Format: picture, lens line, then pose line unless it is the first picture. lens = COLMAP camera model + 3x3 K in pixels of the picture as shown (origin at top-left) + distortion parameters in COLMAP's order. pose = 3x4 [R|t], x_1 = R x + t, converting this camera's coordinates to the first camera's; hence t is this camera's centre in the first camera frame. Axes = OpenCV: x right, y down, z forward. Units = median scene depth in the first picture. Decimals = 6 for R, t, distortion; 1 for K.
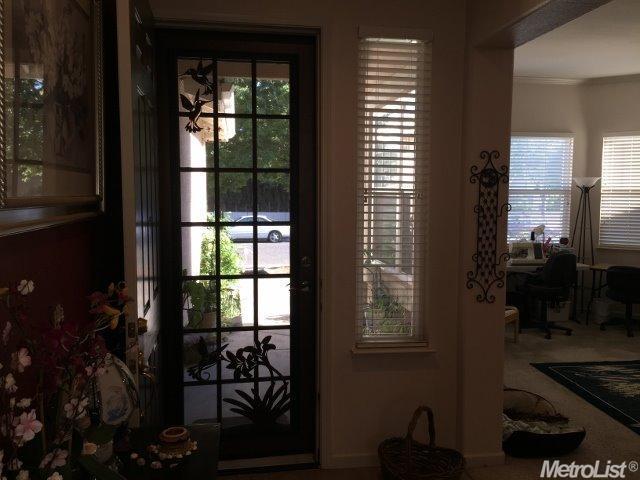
lens RADIAL K [[554.3, 0, 320.0], [0, 554.3, 240.0], [0, 0, 1]] dist [0.070289, -0.104614]
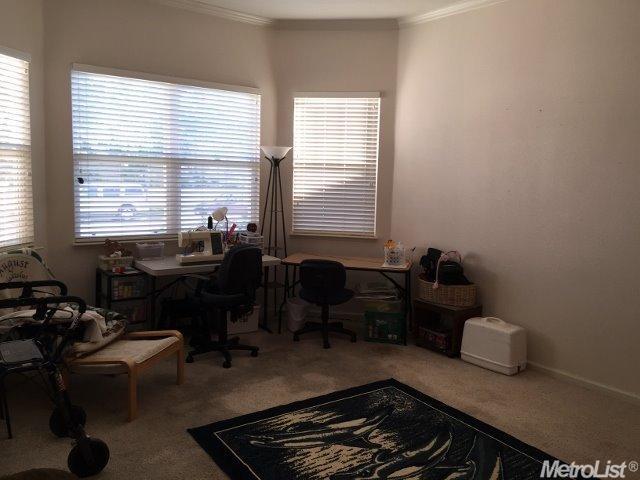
lens RADIAL K [[554.3, 0, 320.0], [0, 554.3, 240.0], [0, 0, 1]] dist [0.070289, -0.104614]
pose [[0.883918, -0.035307, 0.466307, 0.162382], [0.016169, 0.998857, 0.044980, -0.014298], [-0.467362, -0.032218, 0.883479, 0.278610]]
